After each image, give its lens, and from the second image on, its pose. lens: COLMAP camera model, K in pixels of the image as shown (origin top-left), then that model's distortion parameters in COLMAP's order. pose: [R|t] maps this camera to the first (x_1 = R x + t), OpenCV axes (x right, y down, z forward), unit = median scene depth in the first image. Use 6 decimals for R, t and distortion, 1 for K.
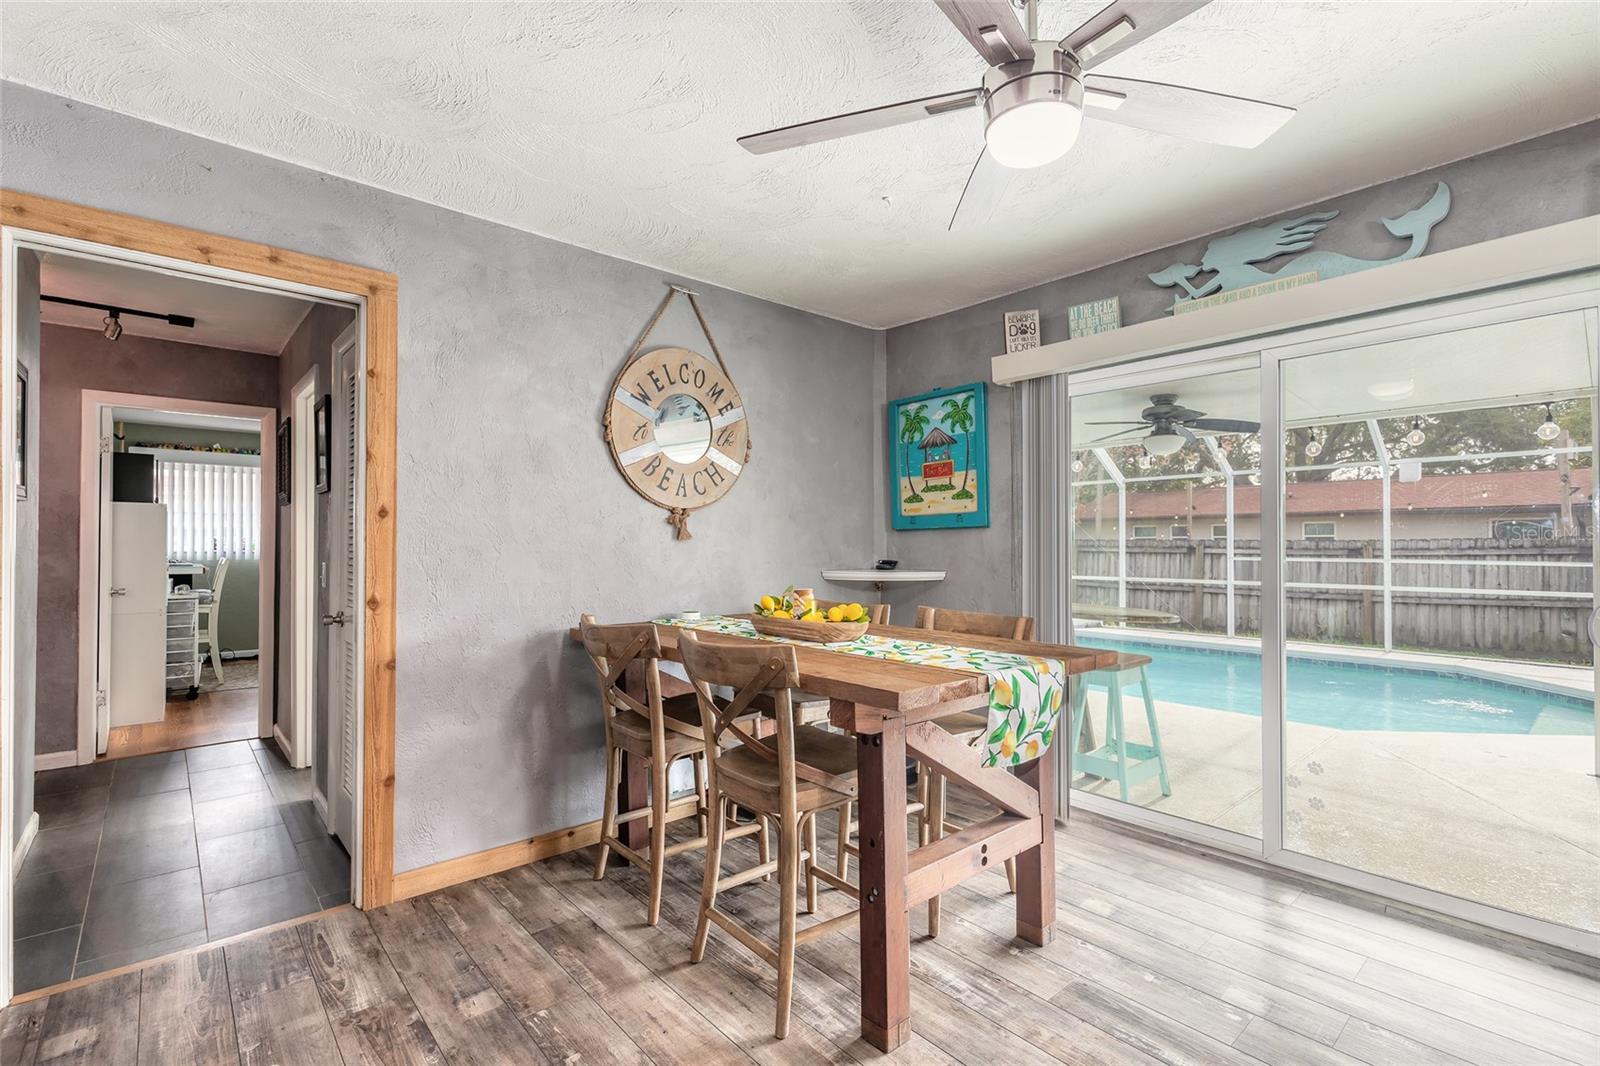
lens RADIAL K [[721.5, 0, 799.3], [0, 721.5, 539.7], [0, 0, 1]] dist [0.008261, -0.001648]
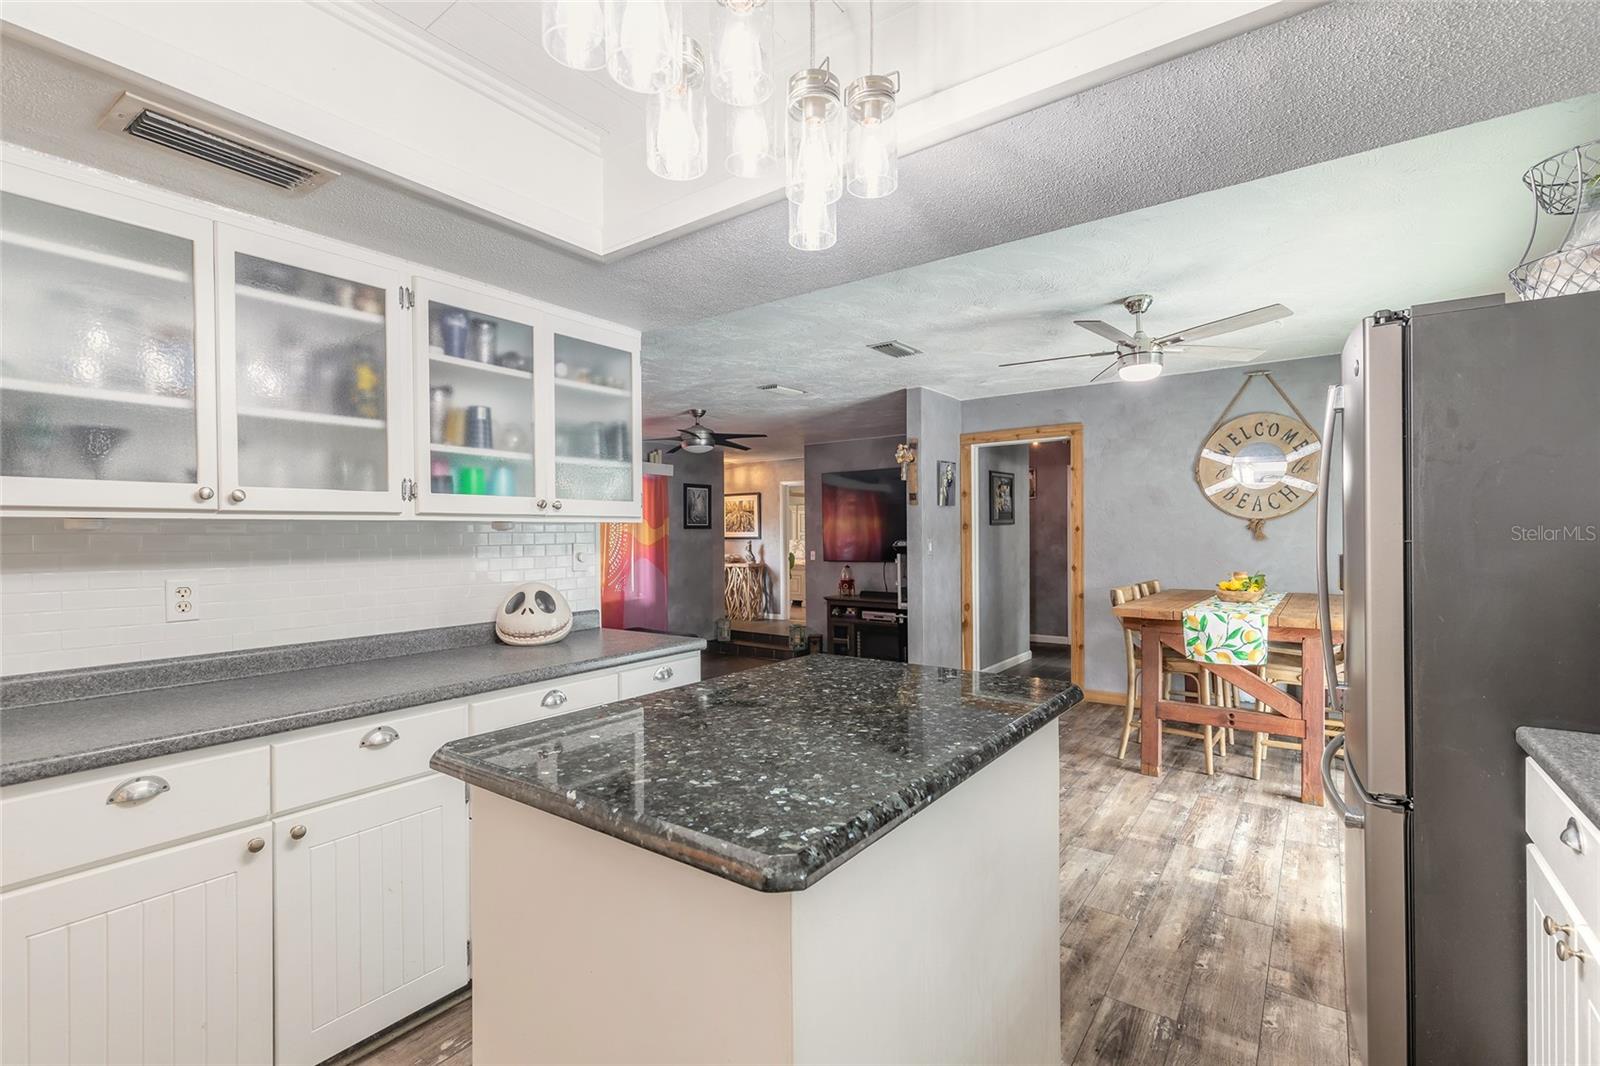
lens RADIAL K [[721.5, 0, 796.4], [0, 721.5, 538.4], [0, 0, 1]] dist [0.008261, -0.001648]
pose [[0.217191, 0.002272, -0.976126, 0.989327], [0.014395, 0.999881, 0.005530, -0.022229], [0.976023, -0.015252, 0.217133, -0.245962]]
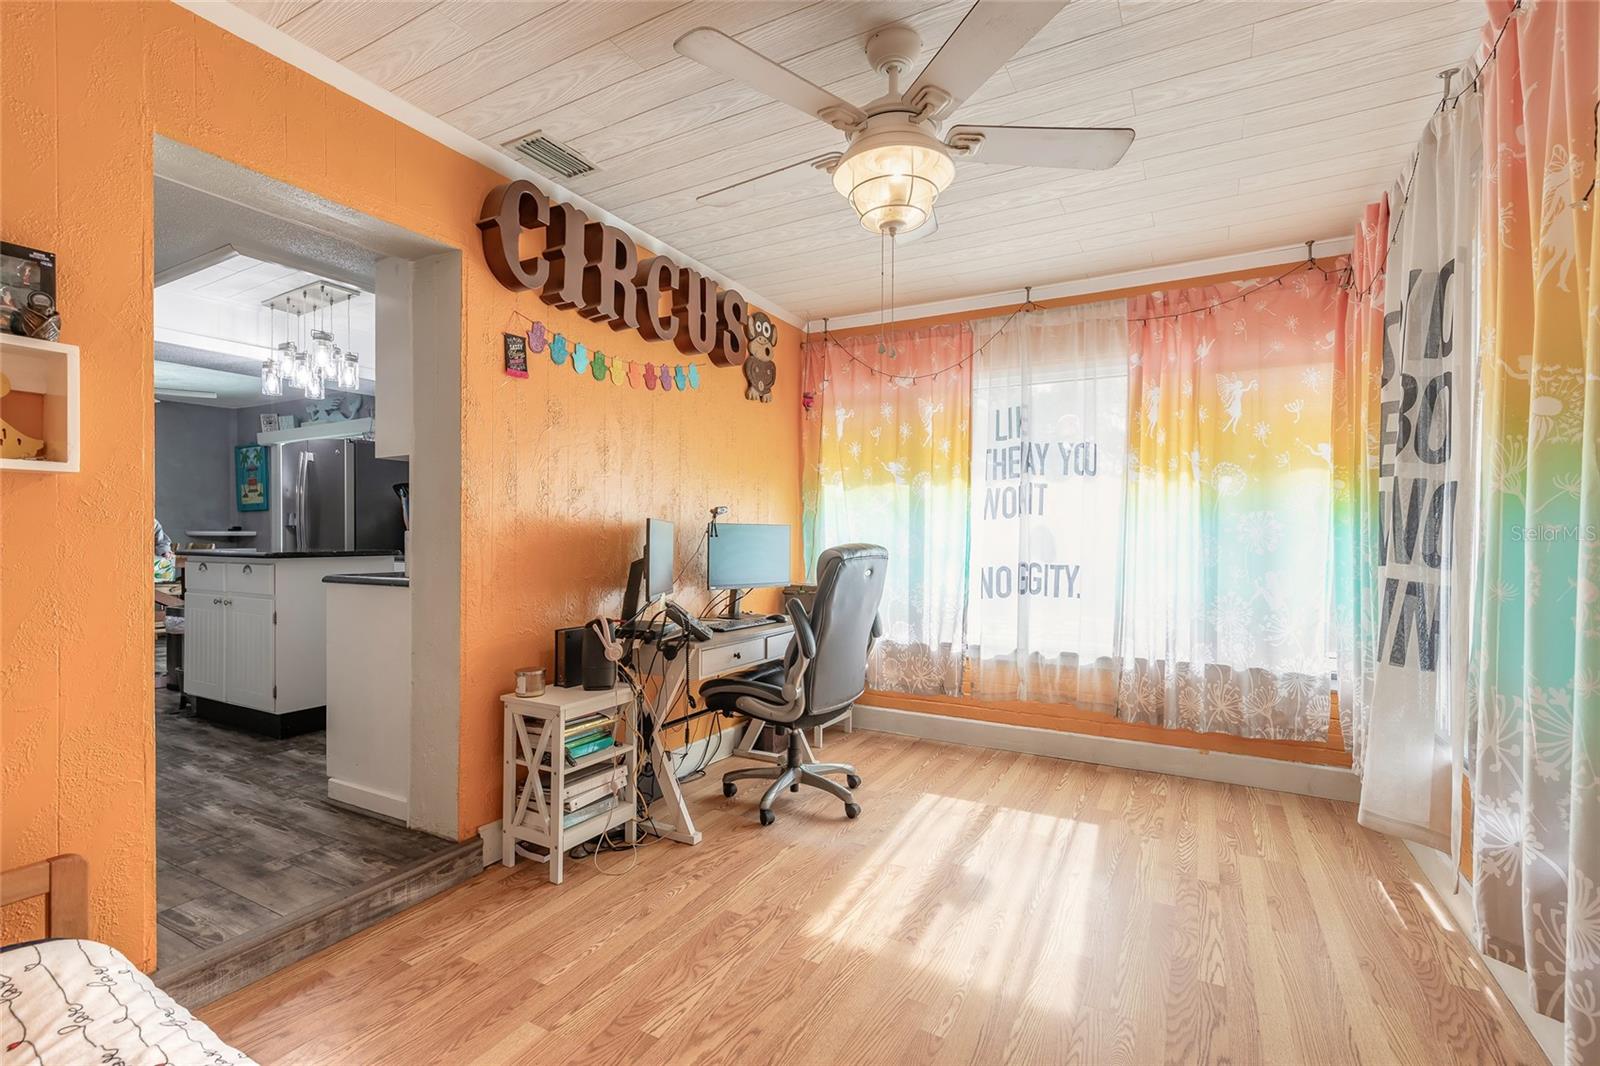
lens RADIAL K [[721.5, 0, 800.1], [0, 721.5, 538.9], [0, 0, 1]] dist [0.008261, -0.001648]
pose [[0.942618, -0.000394, 0.333873, 1.016938], [-0.005023, 0.999869, 0.015359, 0.026989], [-0.333835, -0.016155, 0.942493, -1.535821]]
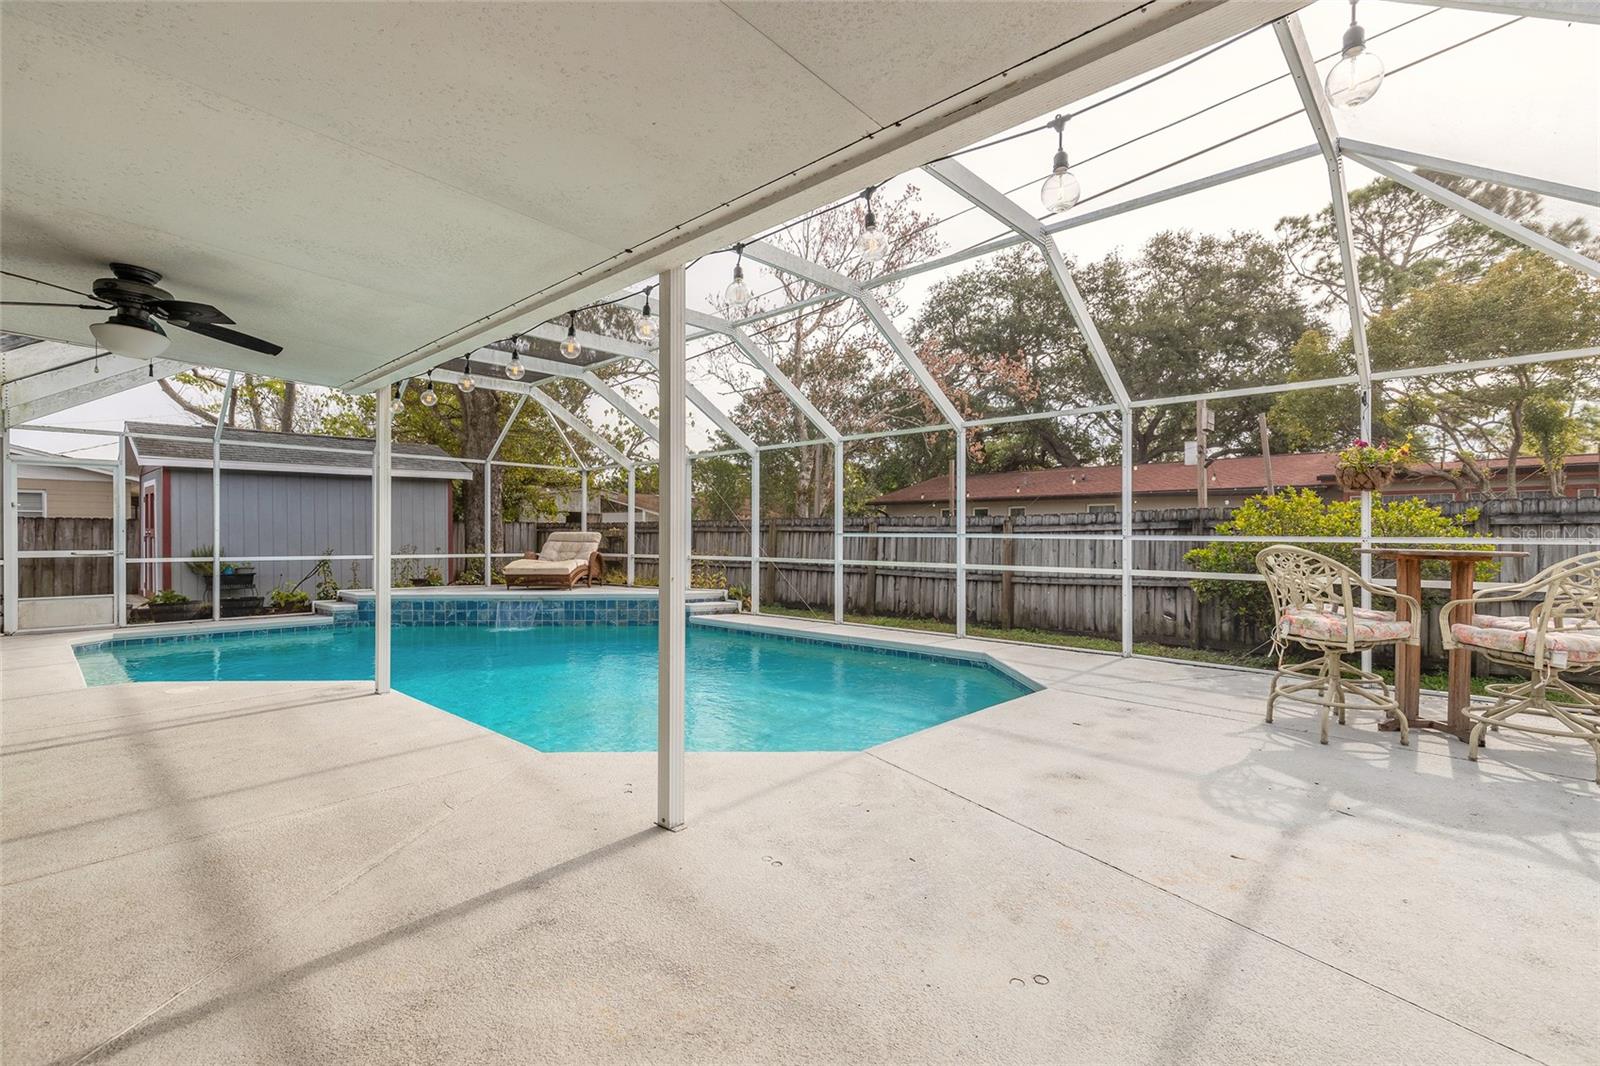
lens RADIAL K [[721.5, 0, 792.1], [0, 721.5, 539.3], [0, 0, 1]] dist [0.008261, -0.001648]
pose [[0.996140, -0.000270, 0.087782, 1.355435], [-0.000919, 0.999908, 0.013500, 0.057861], [-0.087778, -0.013529, 0.996048, 0.360469]]
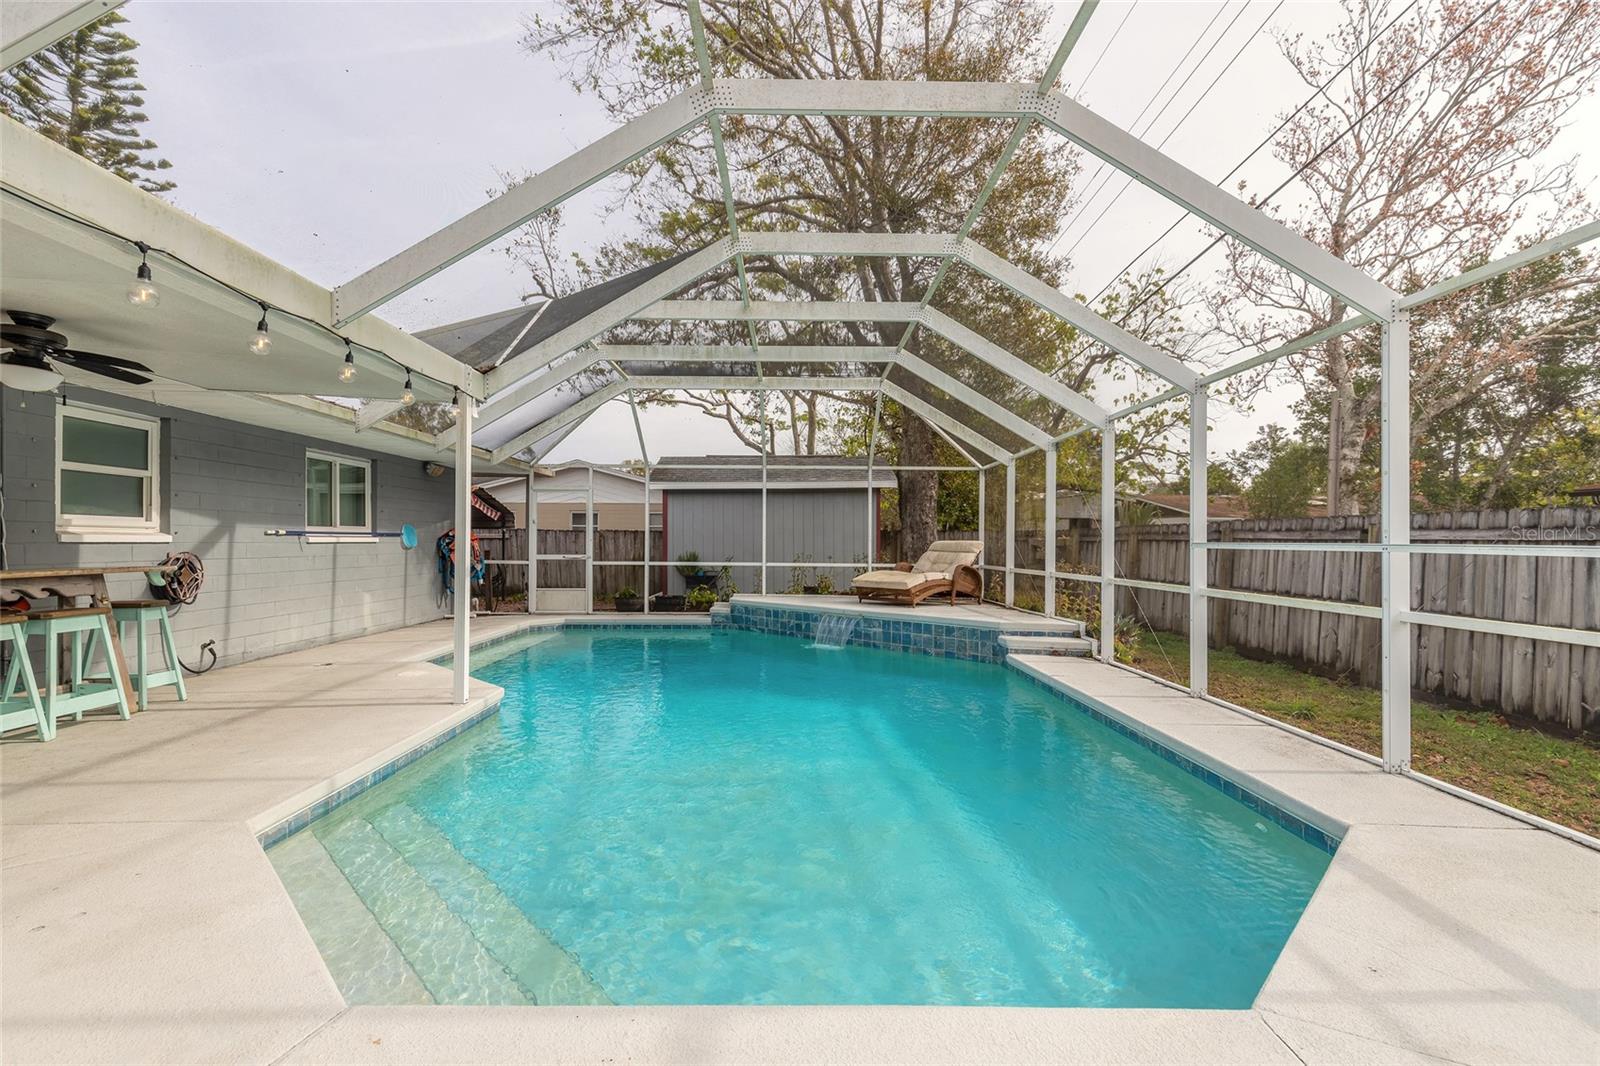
lens RADIAL K [[721.5, 0, 798.1], [0, 721.5, 537.0], [0, 0, 1]] dist [0.008261, -0.001648]
pose [[0.757817, -0.002657, -0.652462, 2.124455], [0.002462, 0.999996, -0.001213, 0.057997], [0.652463, -0.000687, 0.757820, 1.231044]]
